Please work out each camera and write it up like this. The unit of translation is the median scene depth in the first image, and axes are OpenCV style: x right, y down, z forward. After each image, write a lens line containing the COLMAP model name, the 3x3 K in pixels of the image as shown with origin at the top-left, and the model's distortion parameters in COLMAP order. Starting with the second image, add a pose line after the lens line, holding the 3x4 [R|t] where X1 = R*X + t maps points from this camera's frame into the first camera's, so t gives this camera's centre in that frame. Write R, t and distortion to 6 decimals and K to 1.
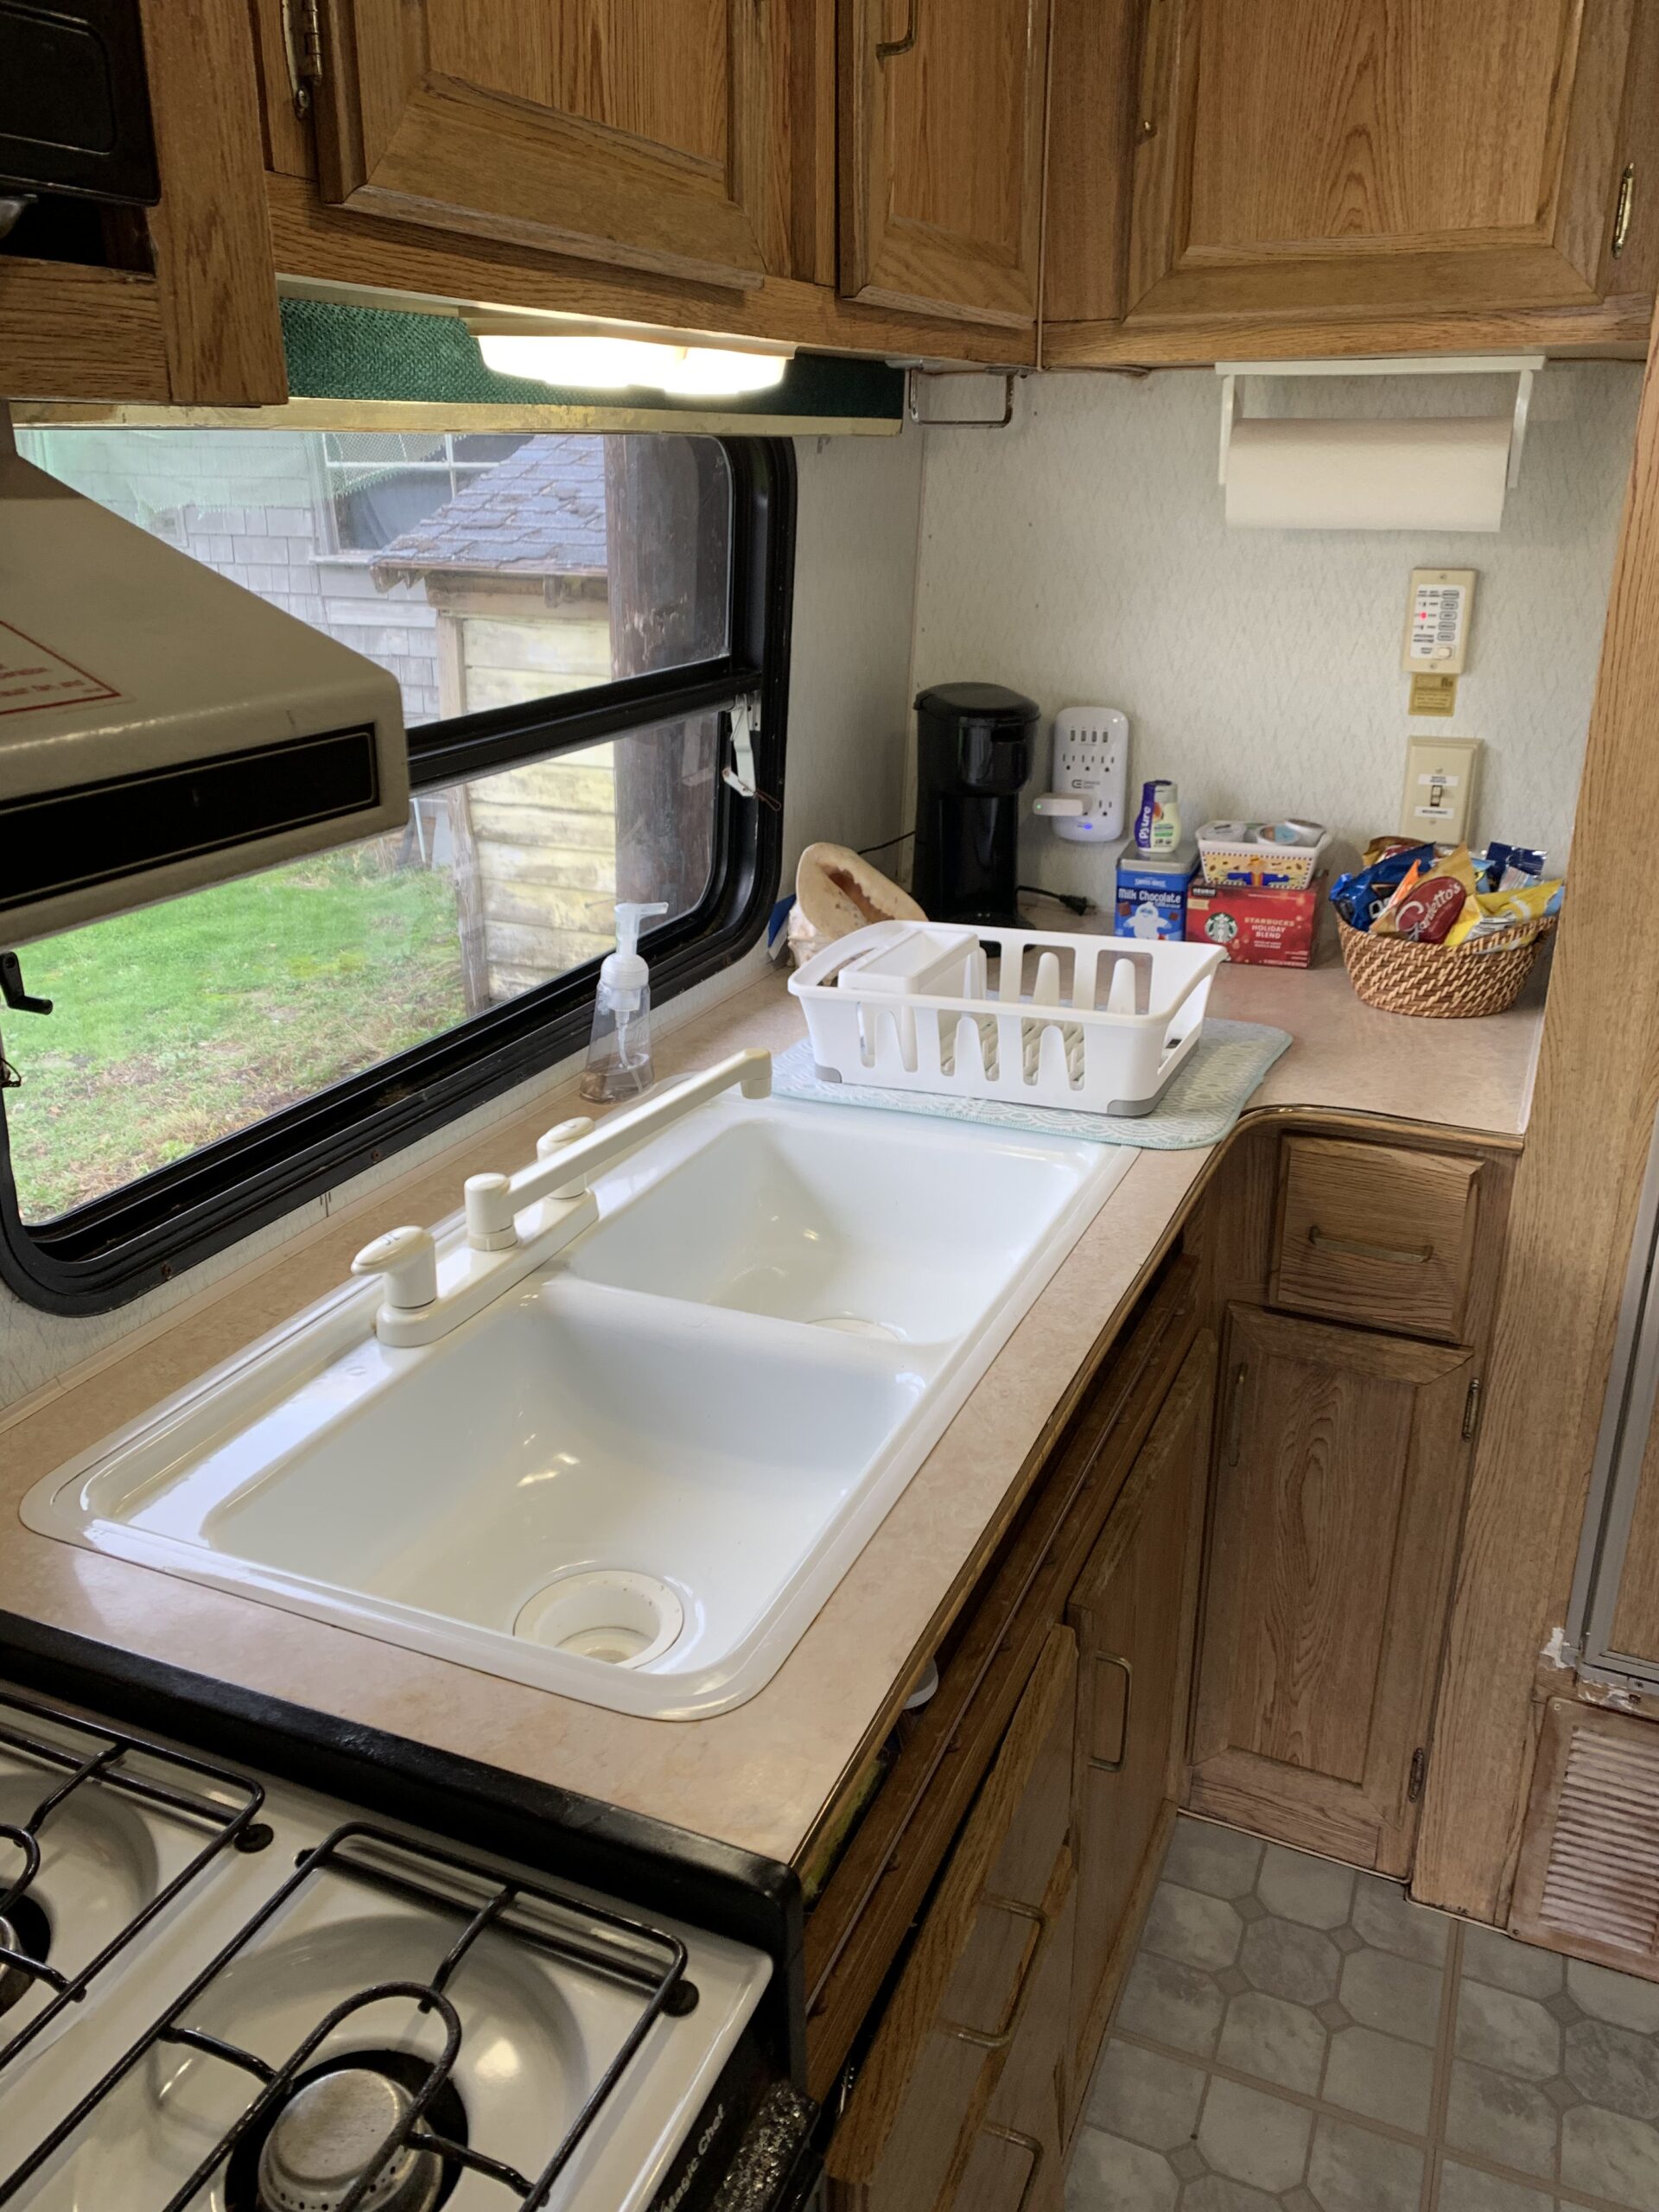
lens RADIAL K [[1715.0, 0, 855.8], [0, 1715.0, 1066.4], [0, 0, 1]] dist [0.017763, 0.008835]
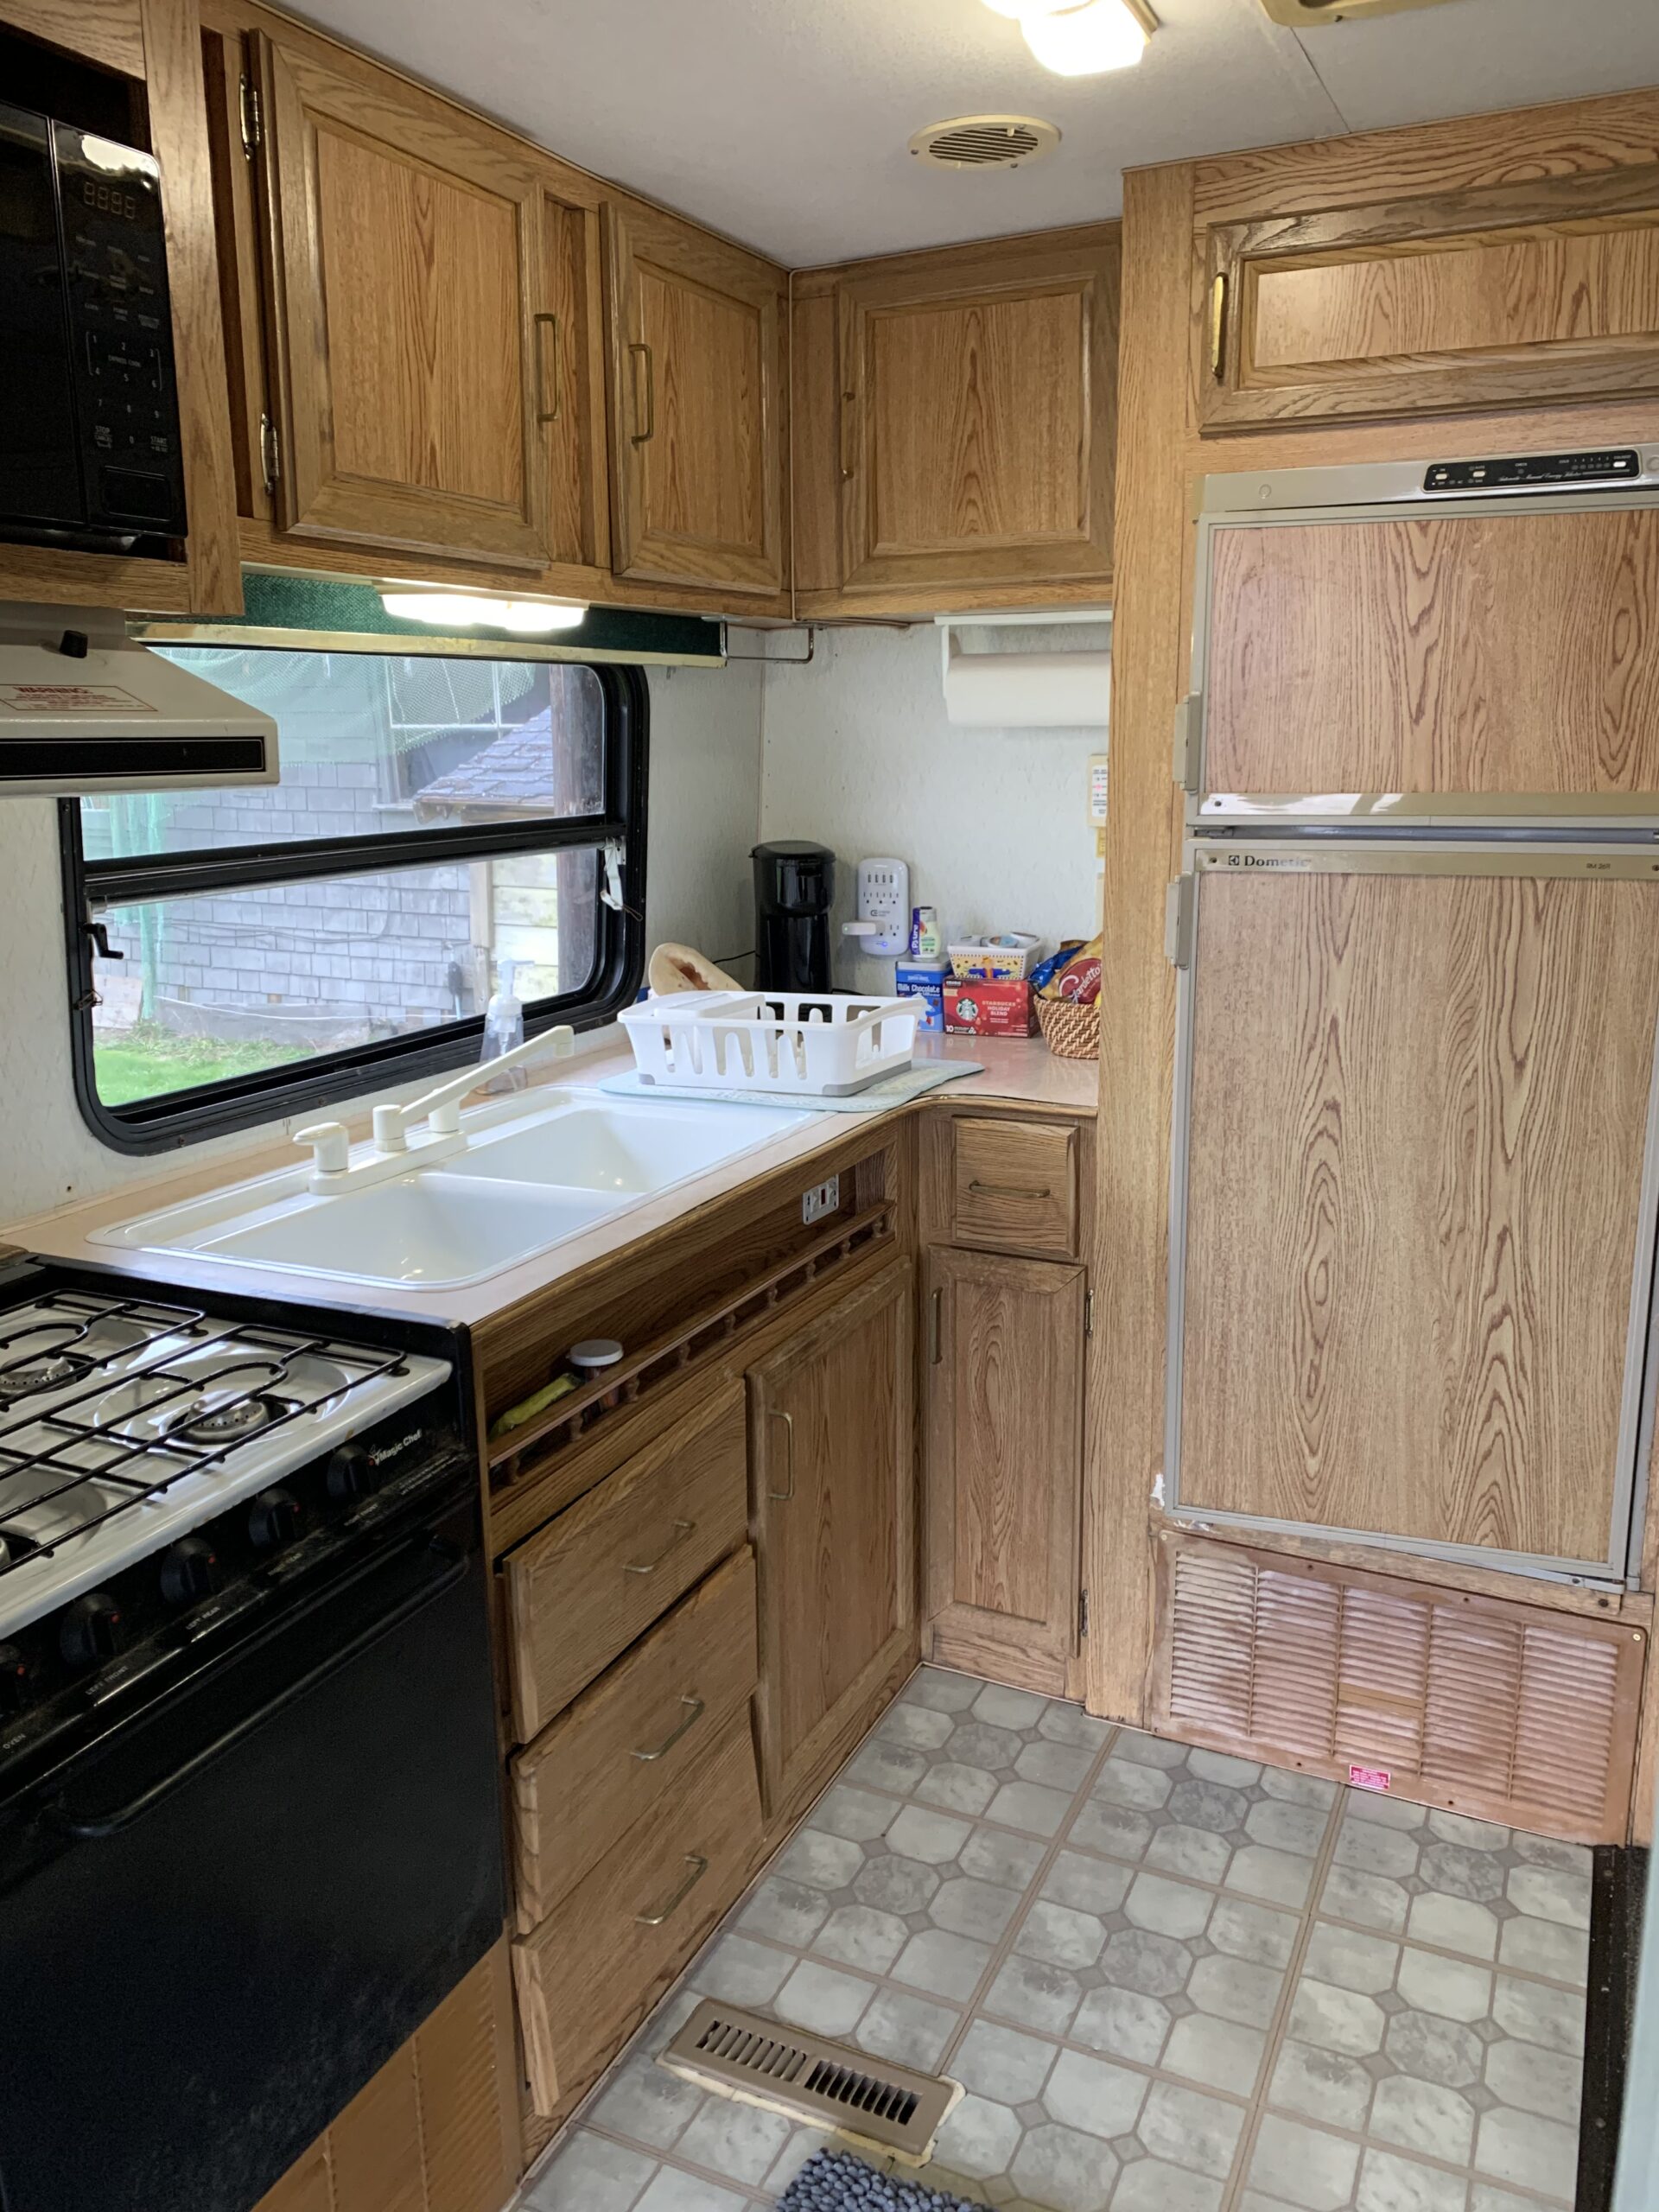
lens RADIAL K [[1664.5, 0, 839.4], [0, 1664.5, 1041.5], [0, 0, 1]] dist [0.082476, -0.170798]
pose [[0.999408, -0.001935, -0.034348, 0.190634], [-0.003354, 0.988182, -0.153246, 0.182705], [0.034239, 0.153271, 0.987591, -0.387414]]
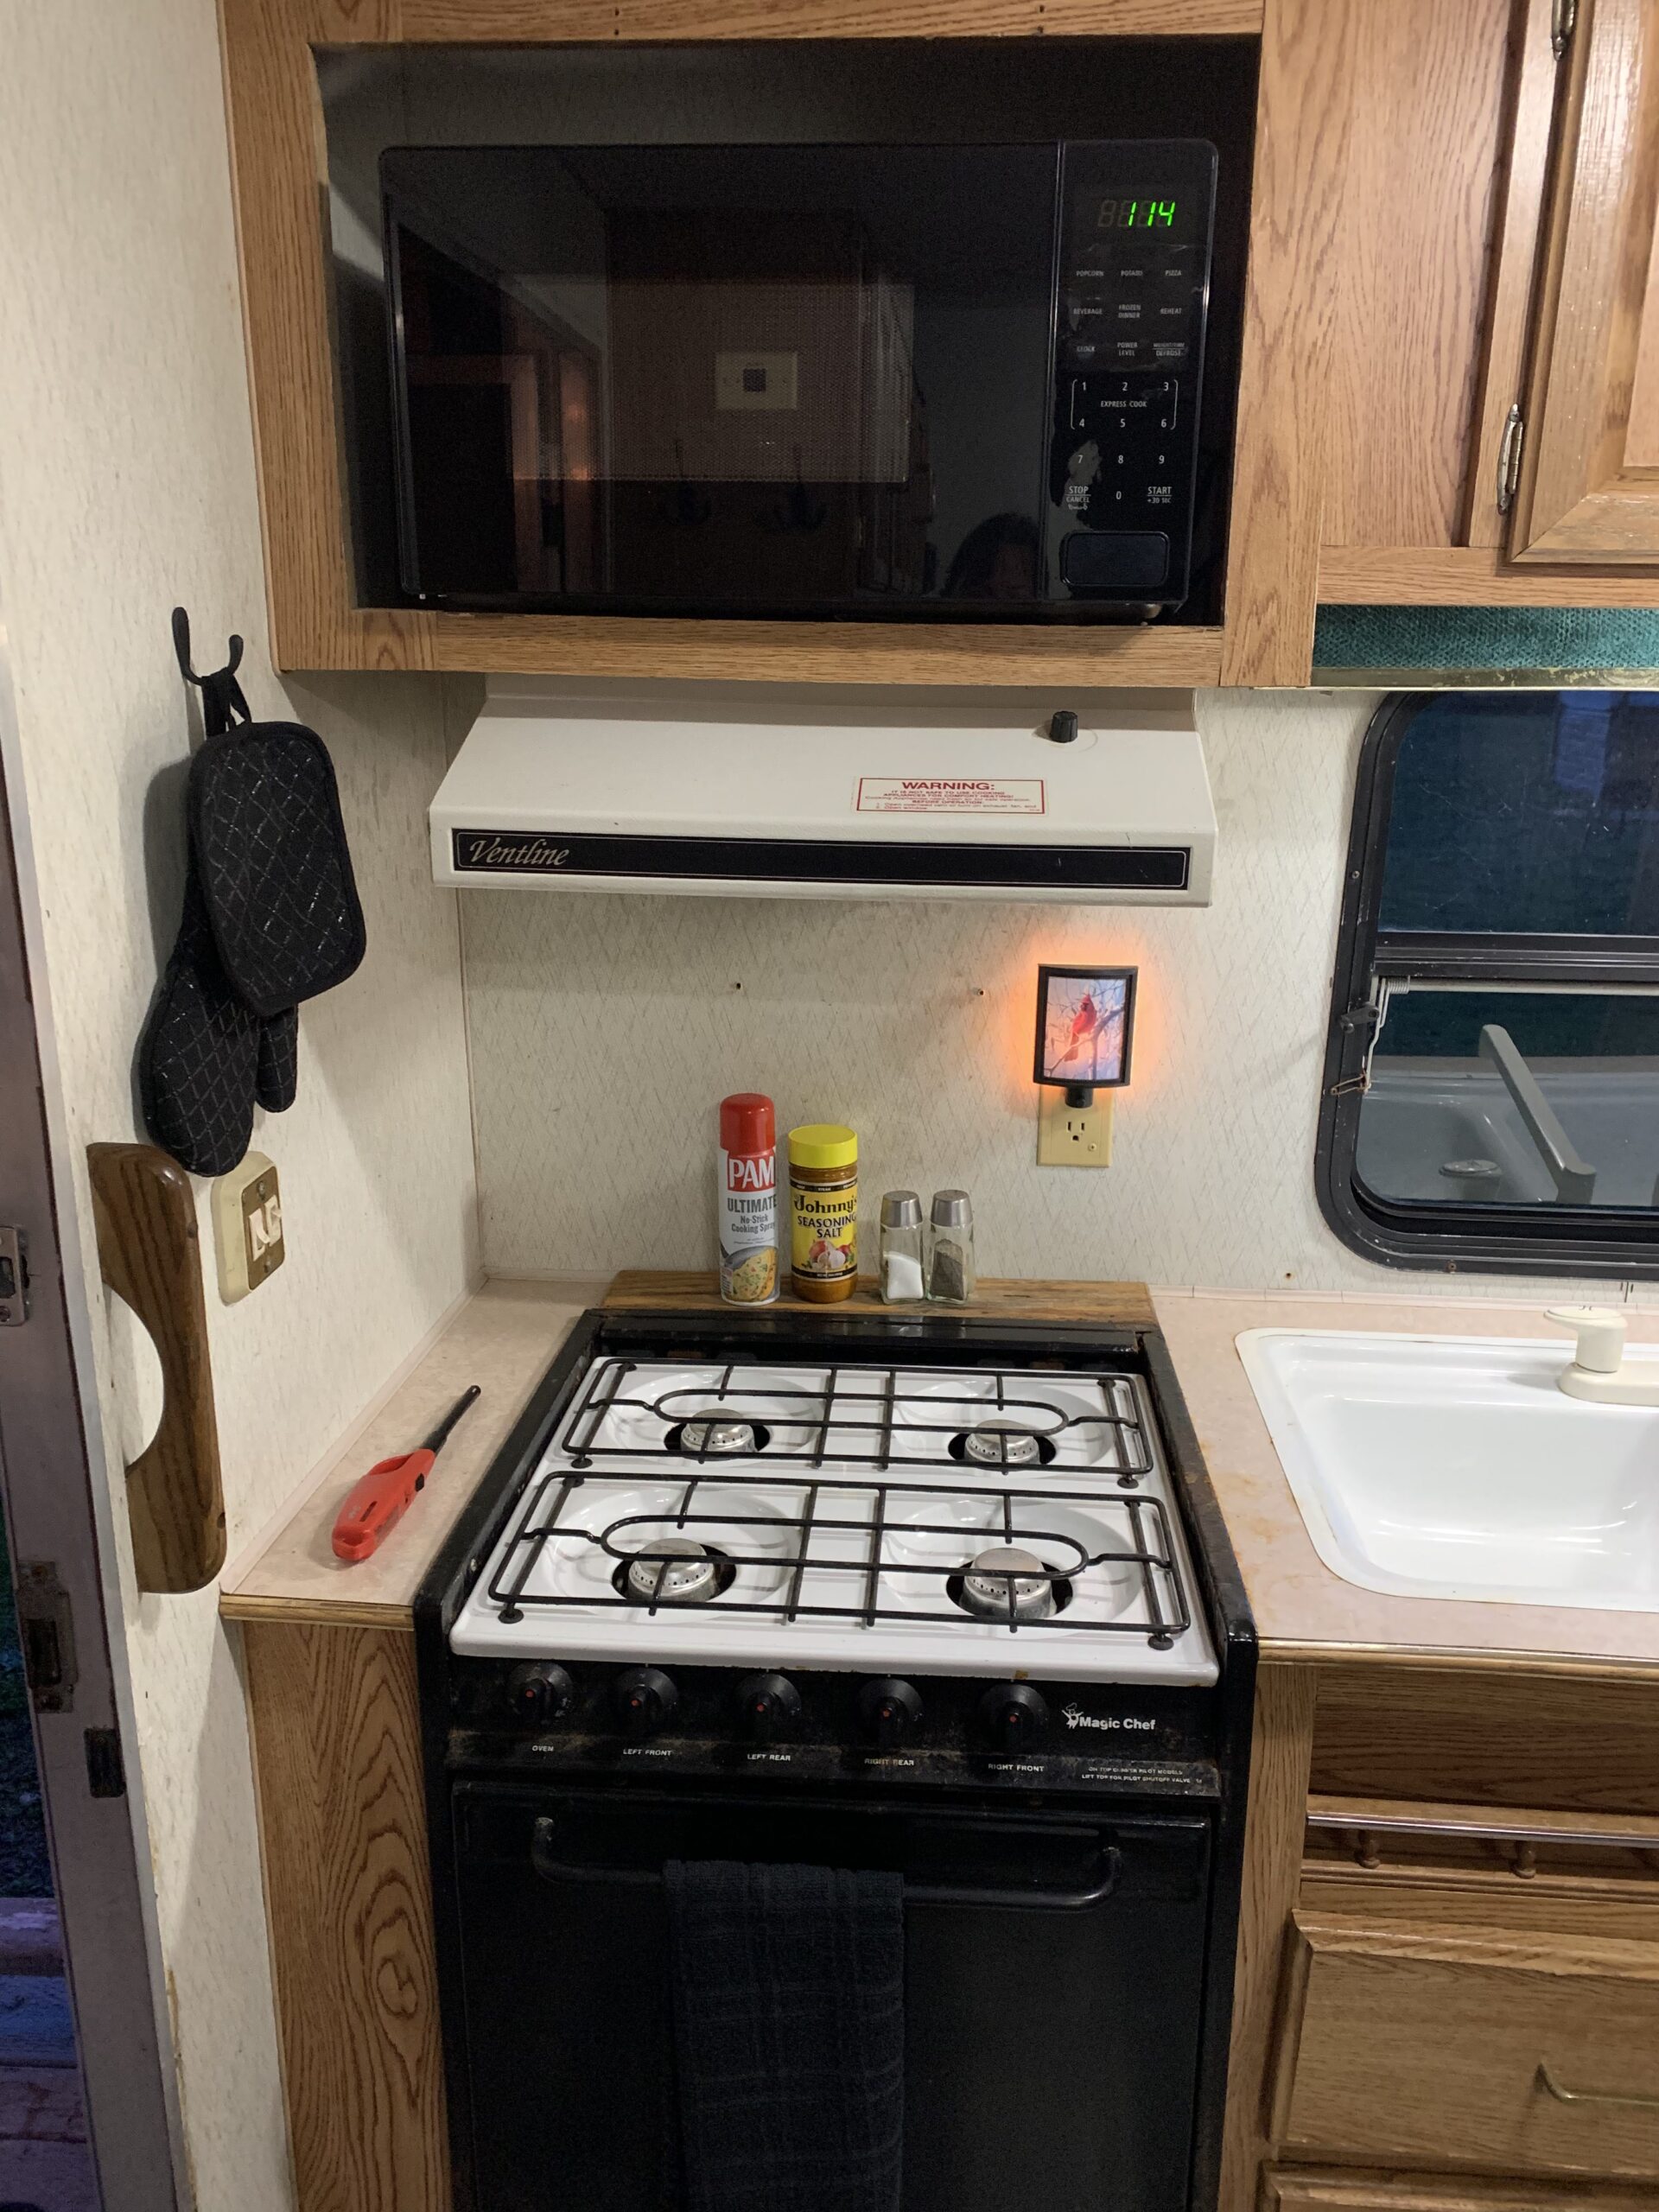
lens RADIAL K [[1654.6, 0, 831.3], [0, 1654.6, 1046.4], [0, 0, 1]] dist [0.008752, -0.006324]
pose [[0.322269, 0.208592, -0.923381, 0.442949], [-0.324532, 0.940655, 0.099230, -0.013617], [0.889282, 0.267688, 0.370839, 0.002461]]
